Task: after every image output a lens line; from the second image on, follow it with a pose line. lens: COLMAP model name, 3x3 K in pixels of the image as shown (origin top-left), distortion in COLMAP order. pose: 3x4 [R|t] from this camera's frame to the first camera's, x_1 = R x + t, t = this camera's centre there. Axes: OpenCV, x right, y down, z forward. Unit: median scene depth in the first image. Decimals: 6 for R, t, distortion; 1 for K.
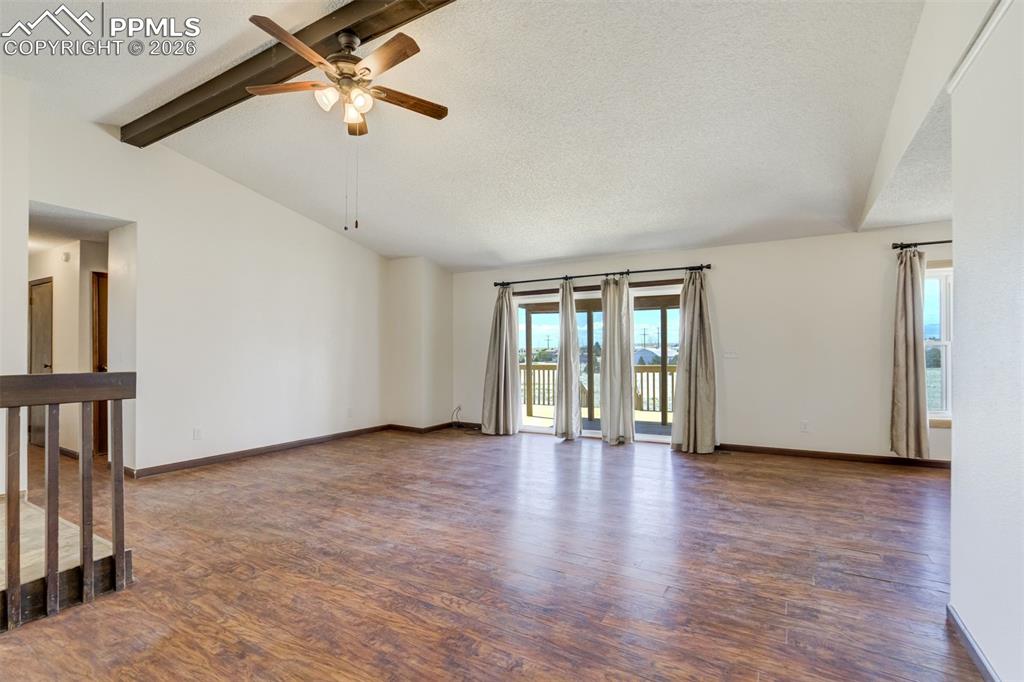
lens RADIAL K [[469.7, 0, 522.9], [0, 469.7, 345.0], [0, 0, 1]] dist [-0.071271, 0.034771]
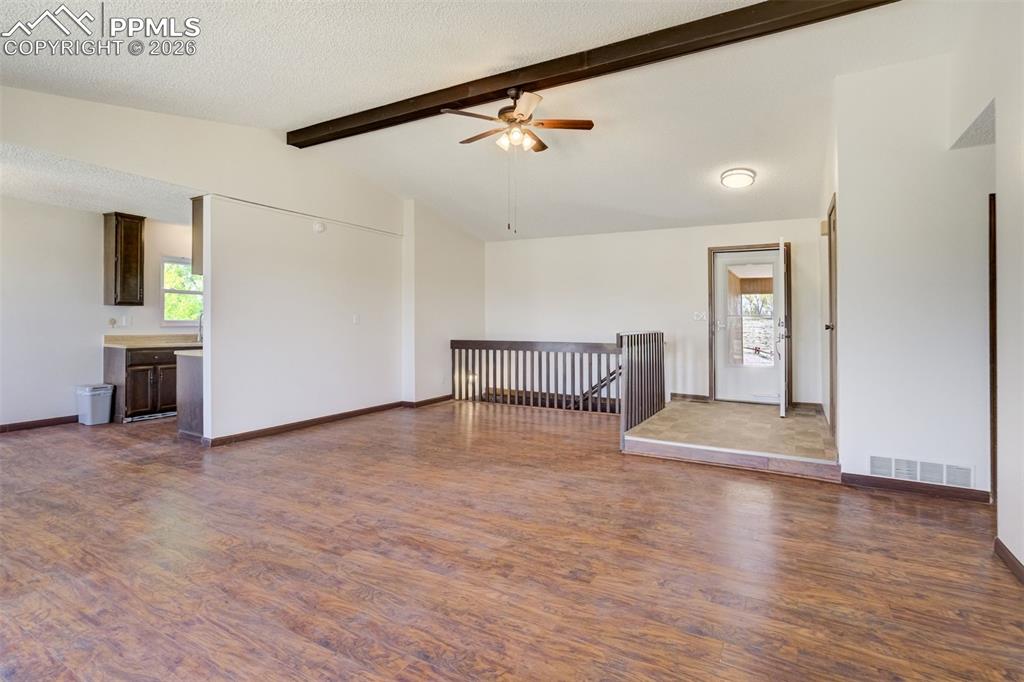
lens RADIAL K [[489.4, 0, 524.8], [0, 489.4, 325.9], [0, 0, 1]] dist [-0.041891, 0.017100]
pose [[-0.999976, -0.001497, 0.006732, -0.358088], [-0.001517, 0.999994, -0.002973, 0.026742], [-0.006728, -0.002983, -0.999973, 2.105102]]
